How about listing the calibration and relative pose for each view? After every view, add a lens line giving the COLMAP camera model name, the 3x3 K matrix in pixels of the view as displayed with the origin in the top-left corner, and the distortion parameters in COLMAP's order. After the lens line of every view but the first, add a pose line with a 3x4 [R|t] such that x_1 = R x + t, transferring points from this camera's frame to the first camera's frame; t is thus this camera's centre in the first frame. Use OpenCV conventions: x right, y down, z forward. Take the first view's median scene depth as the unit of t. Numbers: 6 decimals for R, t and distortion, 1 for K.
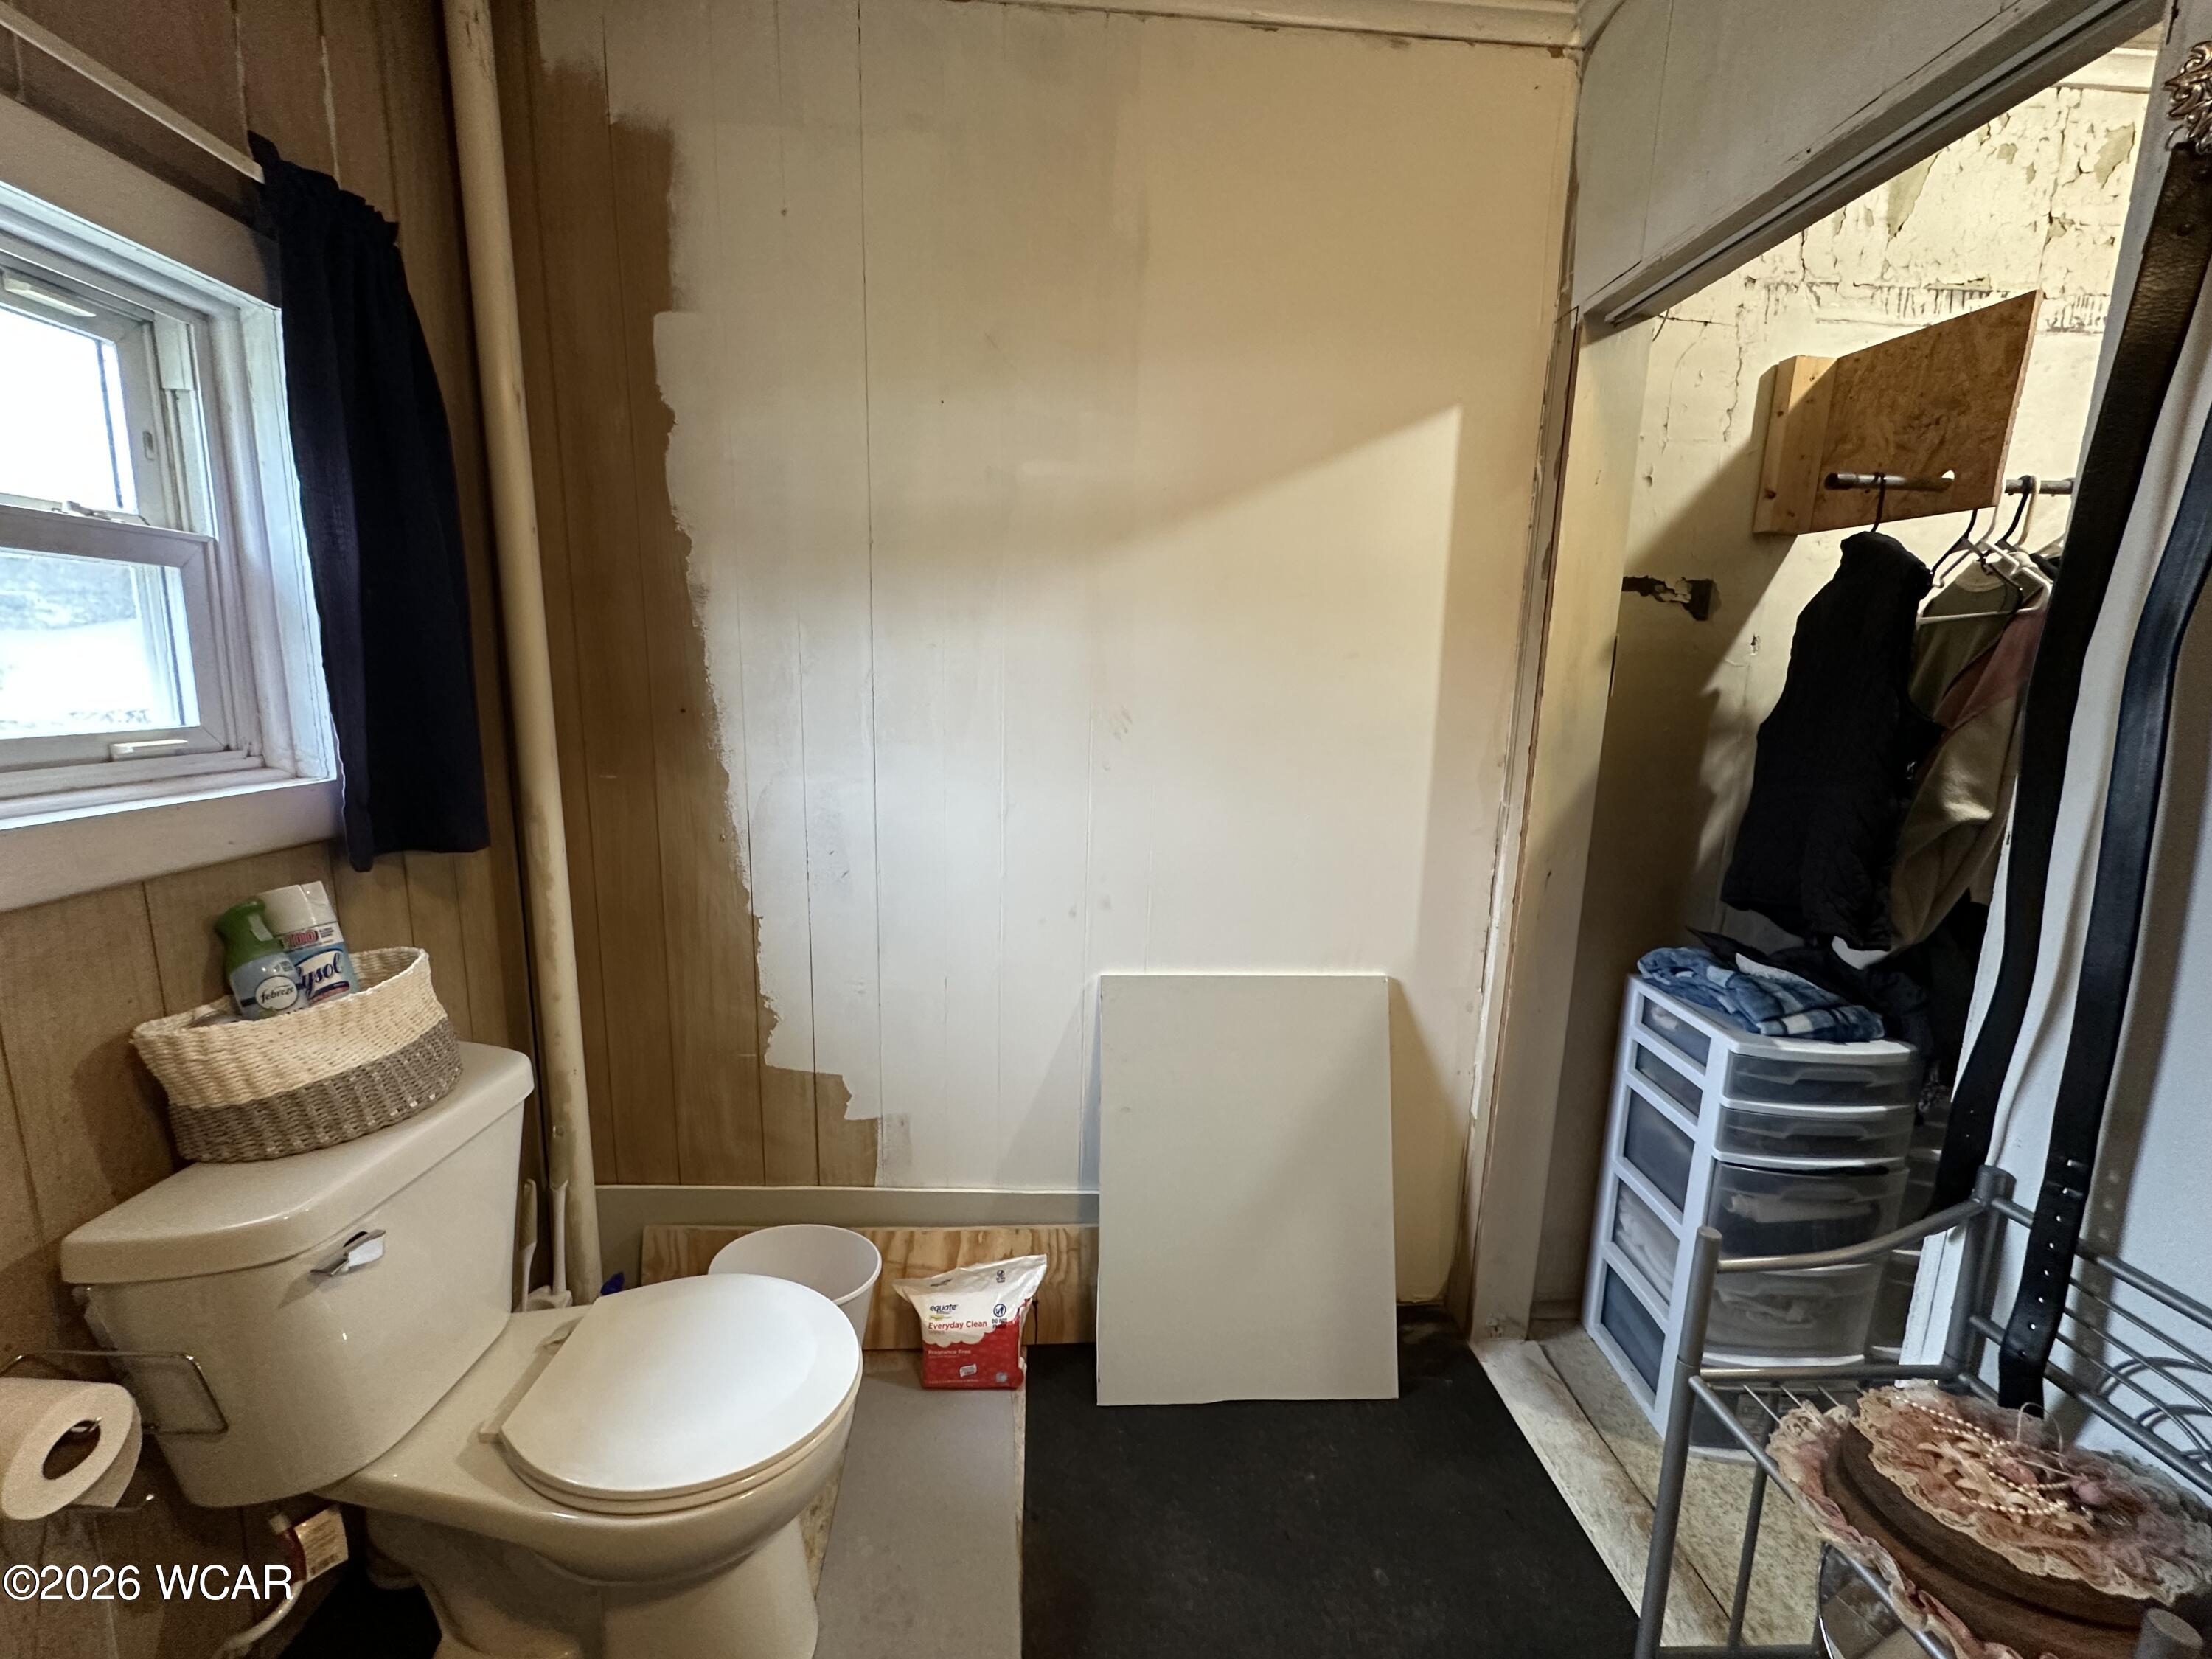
lens RADIAL K [[877.4, 0, 1101.6], [0, 877.4, 831.5], [0, 0, 1]] dist [-0.000422, 0.000500]
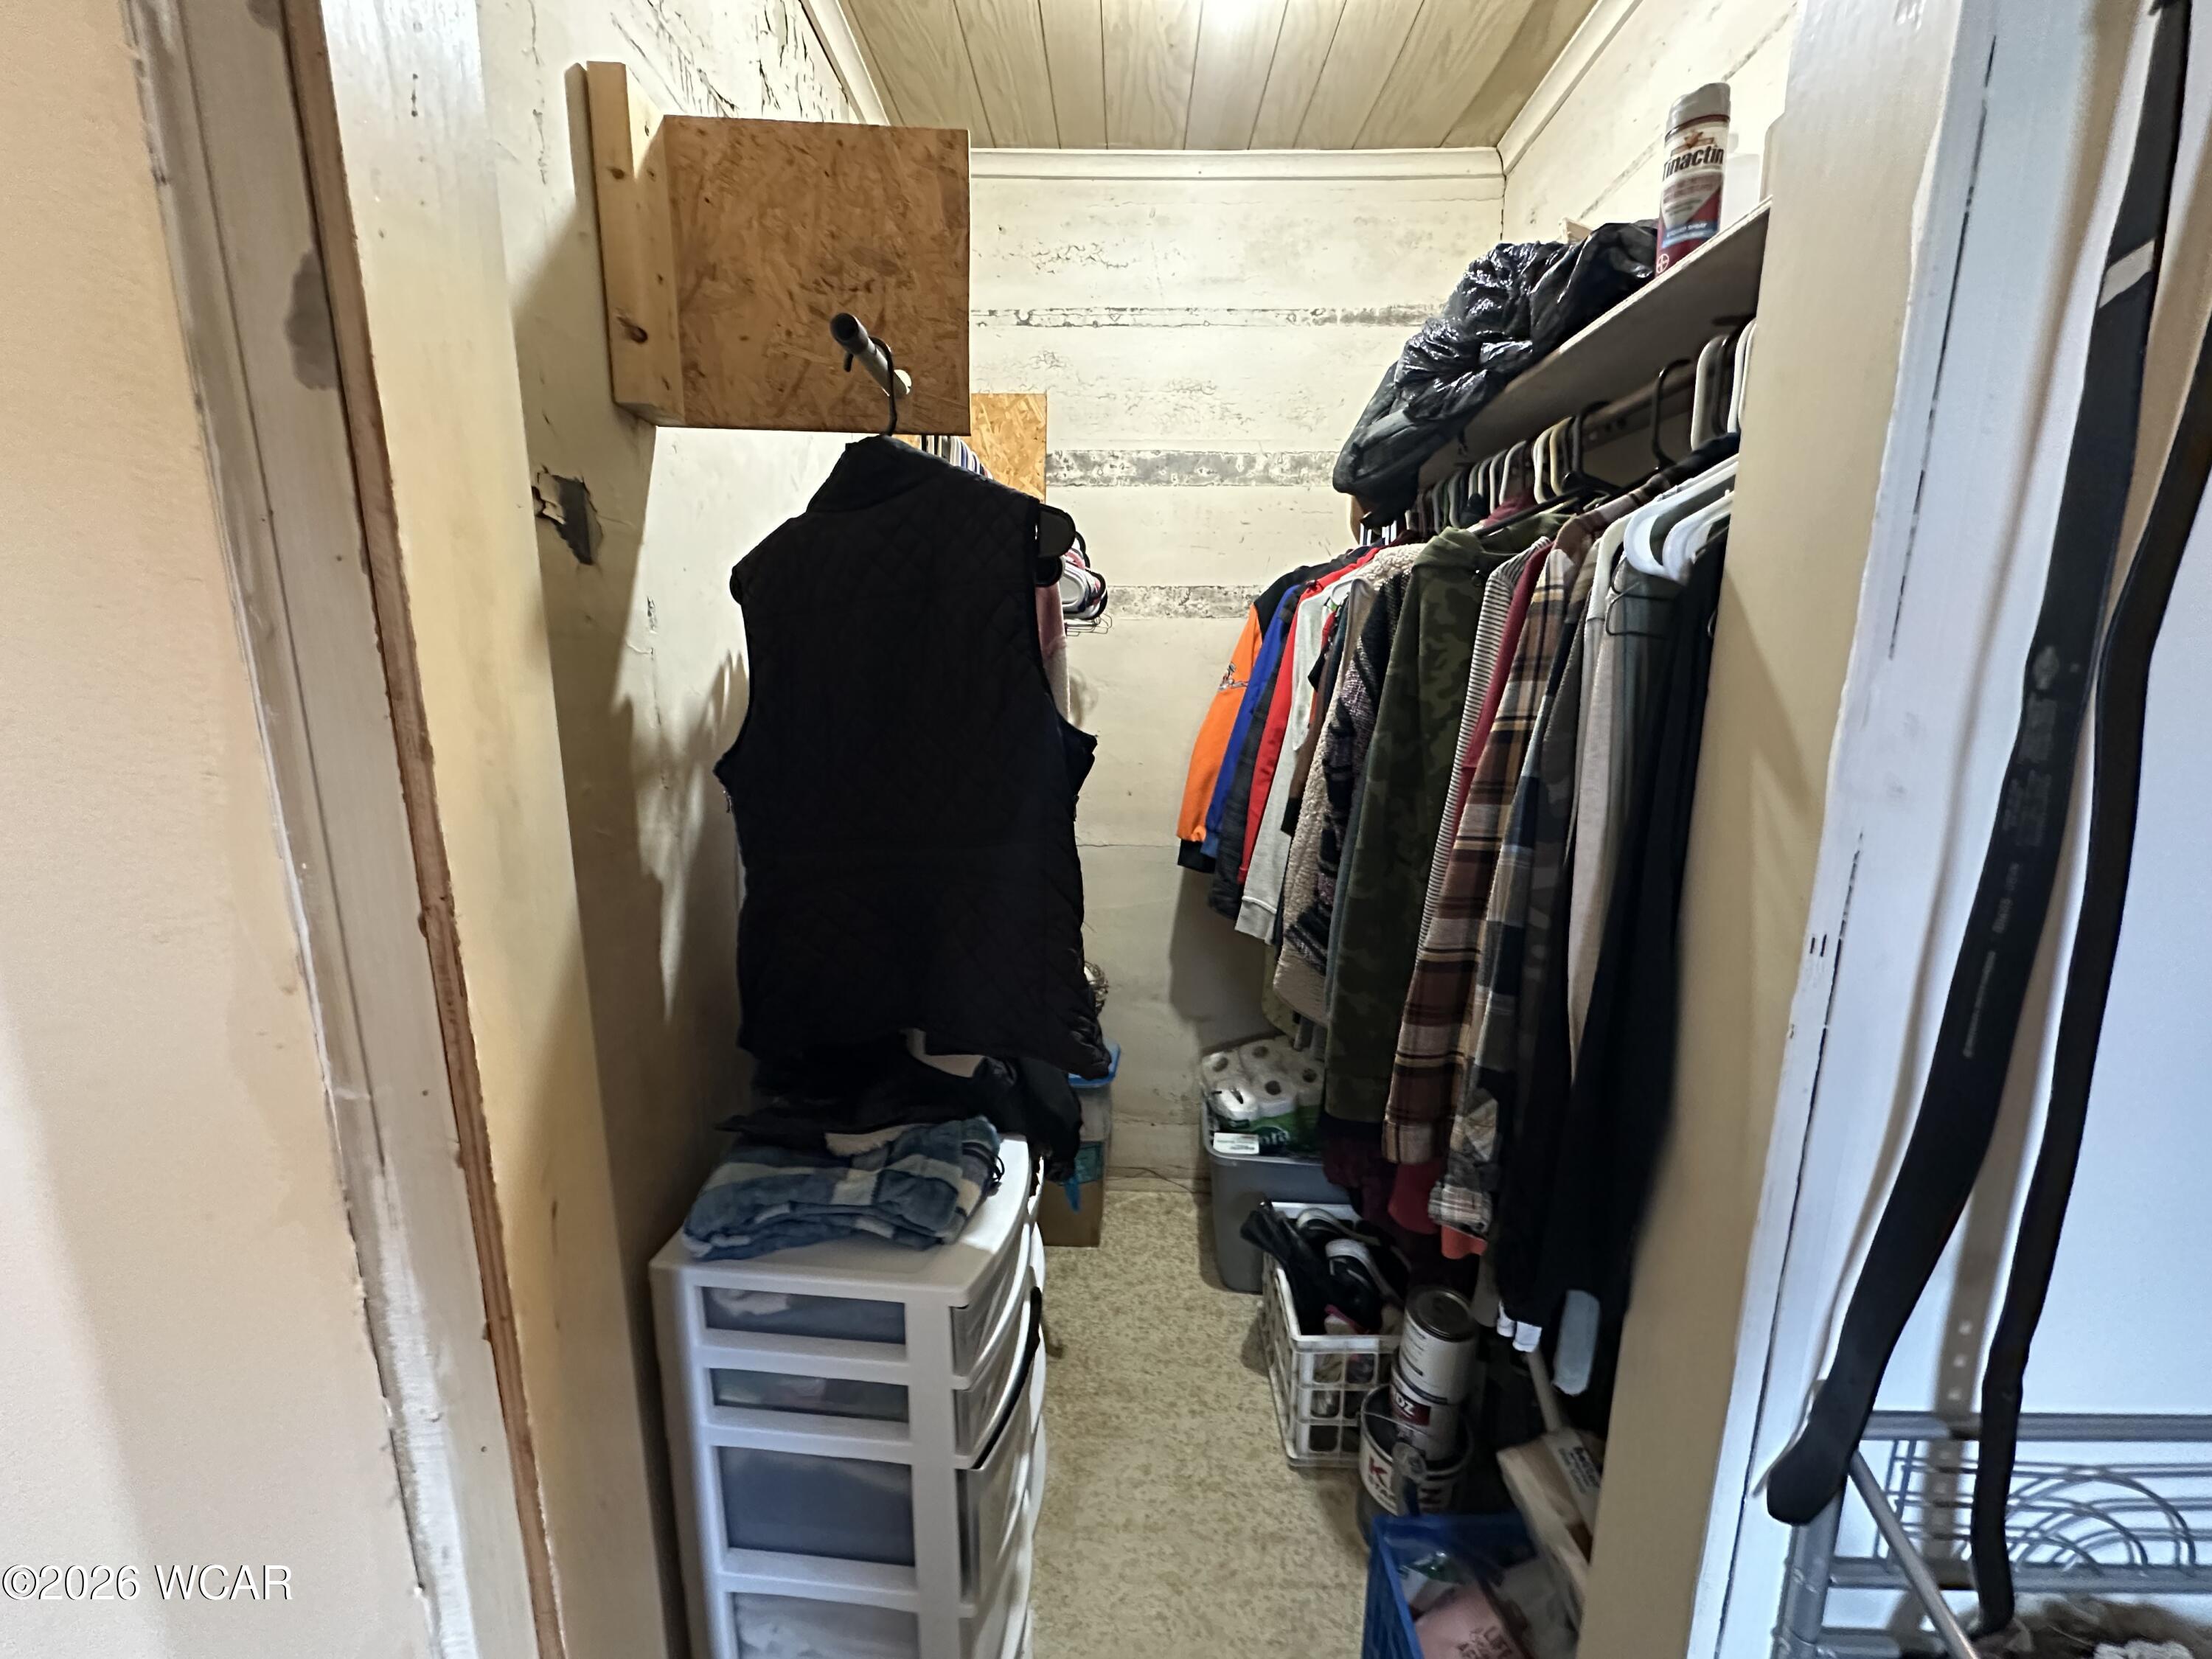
lens RADIAL K [[877.4, 0, 1101.6], [0, 877.4, 831.5], [0, 0, 1]] dist [-0.000422, 0.000500]
pose [[0.070783, -0.217933, 0.973394, 0.192920], [0.181842, 0.962308, 0.202228, -0.147353], [-0.980777, 0.162689, 0.107744, 0.708160]]
